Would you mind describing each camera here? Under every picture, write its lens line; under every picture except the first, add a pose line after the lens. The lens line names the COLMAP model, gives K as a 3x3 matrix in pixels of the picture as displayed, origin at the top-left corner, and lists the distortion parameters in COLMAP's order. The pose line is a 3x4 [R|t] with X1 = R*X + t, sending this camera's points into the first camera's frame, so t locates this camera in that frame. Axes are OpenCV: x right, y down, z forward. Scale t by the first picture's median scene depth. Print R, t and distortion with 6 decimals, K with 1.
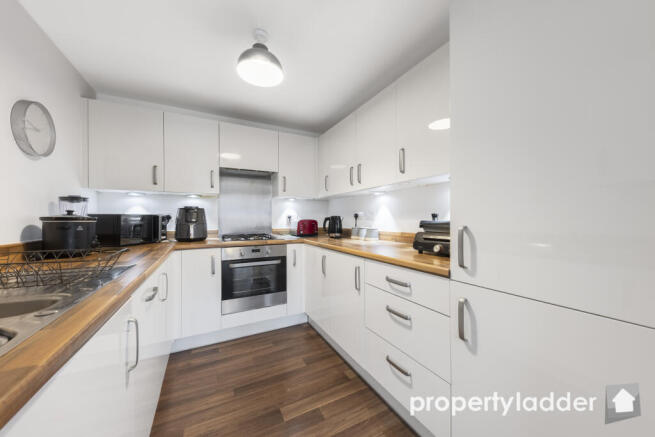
lens RADIAL K [[231.5, 0, 322.4], [0, 231.5, 219.4], [0, 0, 1]] dist [-0.000647, -0.000592]
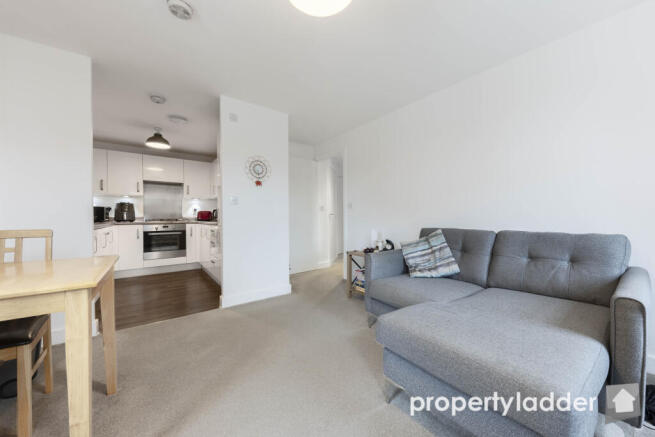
lens RADIAL K [[231.5, 0, 334.0], [0, 231.5, 216.7], [0, 0, 1]] dist [-0.000647, -0.000592]
pose [[0.978667, -0.000458, 0.205452, 0.636348], [0.000799, 0.999998, -0.001578, 0.058354], [-0.205451, 0.001708, 0.978666, -1.061733]]
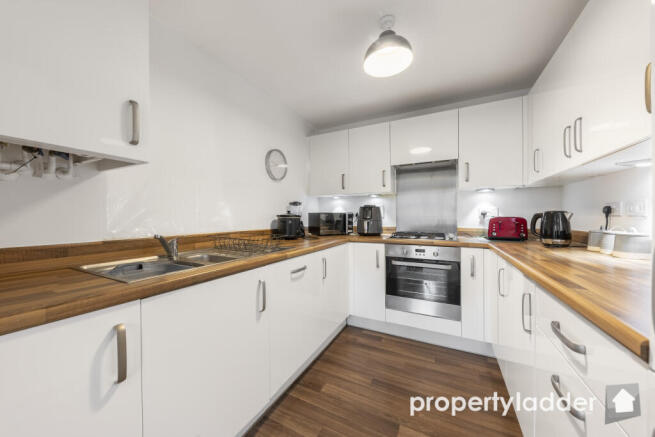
lens RADIAL K [[231.5, 0, 315.5], [0, 231.5, 220.2], [0, 0, 1]] dist [-0.000647, -0.000592]
pose [[0.573487, 0.012586, -0.819118, 0.220042], [-0.002193, 0.999902, 0.013828, 0.002808], [0.819212, -0.006133, 0.573458, 0.134036]]
